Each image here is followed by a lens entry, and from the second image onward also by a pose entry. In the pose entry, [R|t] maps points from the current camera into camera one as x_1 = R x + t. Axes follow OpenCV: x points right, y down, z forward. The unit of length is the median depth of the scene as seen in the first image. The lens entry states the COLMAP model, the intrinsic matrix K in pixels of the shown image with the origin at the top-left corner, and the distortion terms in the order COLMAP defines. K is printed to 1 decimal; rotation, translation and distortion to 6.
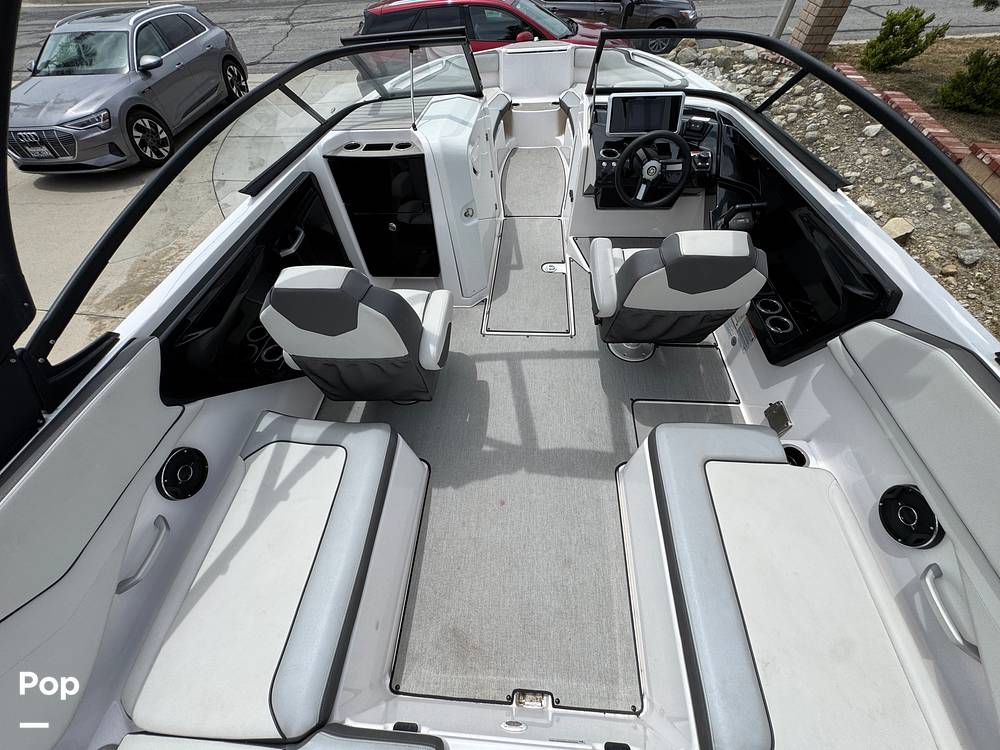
lens RADIAL K [[394.3, 0, 501.1], [0, 394.3, 372.1], [0, 0, 1]] dist [-0.001027, 0.000046]
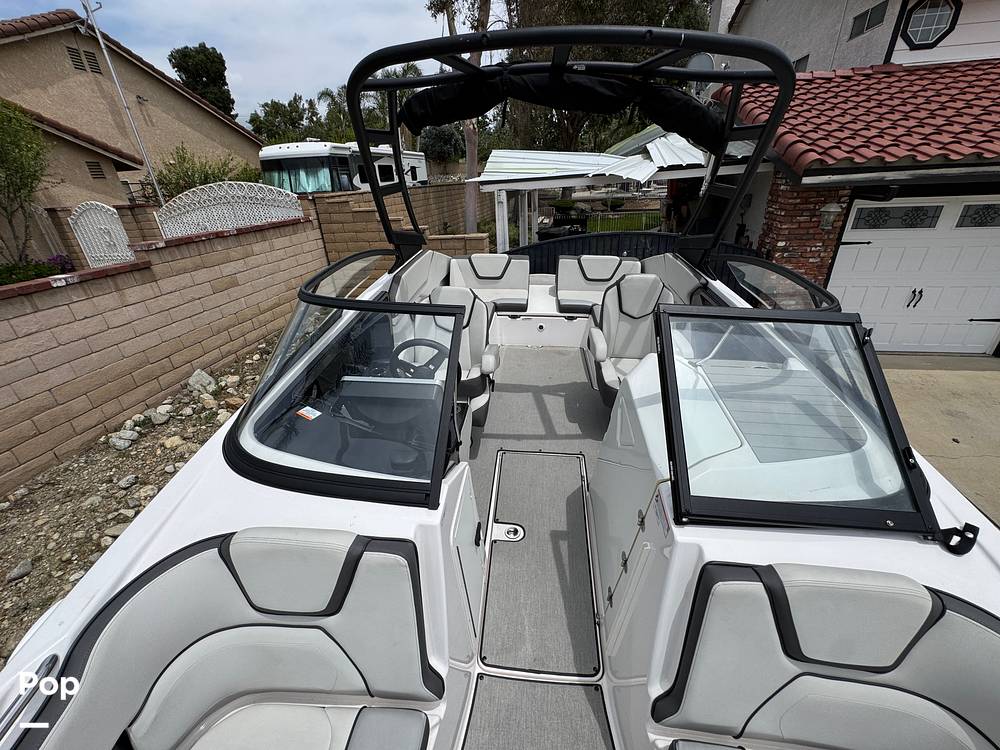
lens RADIAL K [[394.3, 0, 500.9], [0, 394.3, 374.0], [0, 0, 1]] dist [-0.001027, 0.000046]
pose [[-0.998602, 0.030980, 0.042837, 0.076544], [0.047637, 0.175922, 0.983251, -0.751700], [0.022925, 0.983916, -0.177152, 0.602148]]
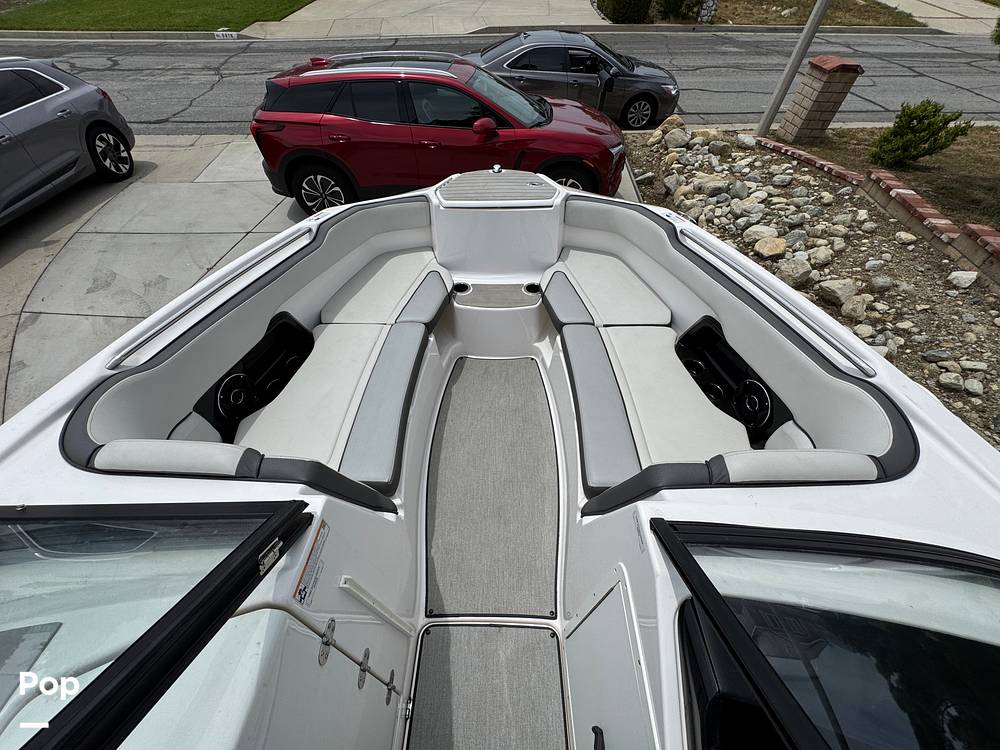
lens RADIAL K [[394.3, 0, 501.4], [0, 394.3, 375.9], [0, 0, 1]] dist [-0.001027, 0.000046]
pose [[0.997254, -0.011457, 0.073160, 0.051896], [0.016277, 0.997712, -0.065620, -0.523703], [-0.072240, 0.066630, 0.995159, 0.458324]]
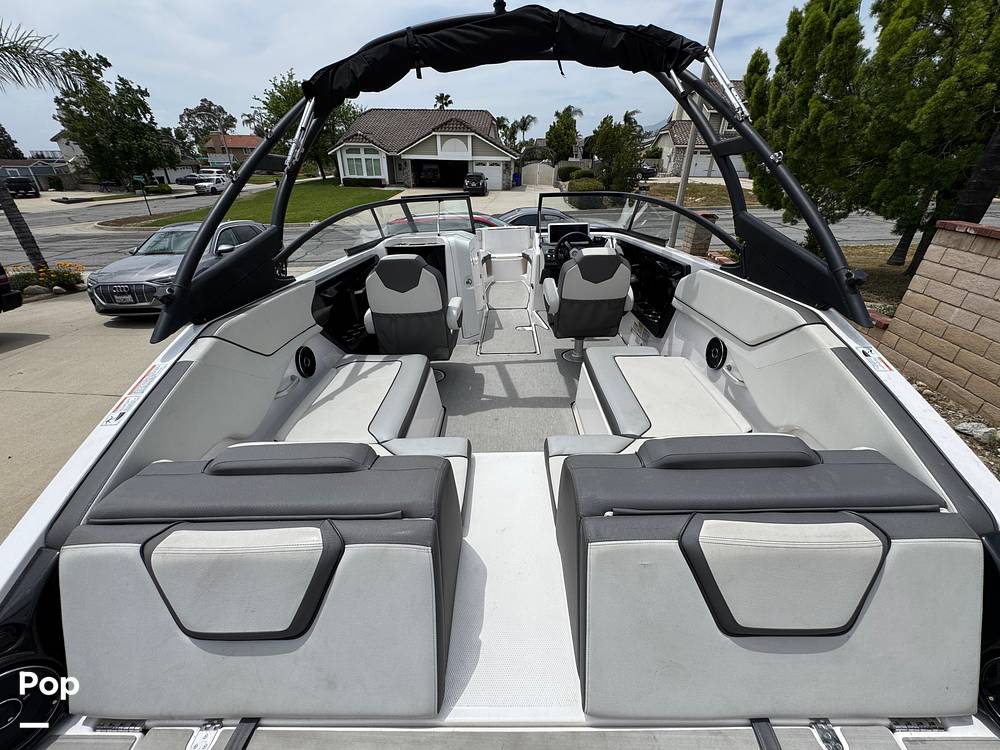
lens RADIAL K [[394.3, 0, 500.3], [0, 394.3, 377.5], [0, 0, 1]] dist [-0.001027, 0.000046]
pose [[0.998303, -0.012472, 0.056884, -0.028864], [0.034736, 0.911538, -0.409746, 0.358537], [-0.046742, 0.411026, 0.910424, -0.183248]]
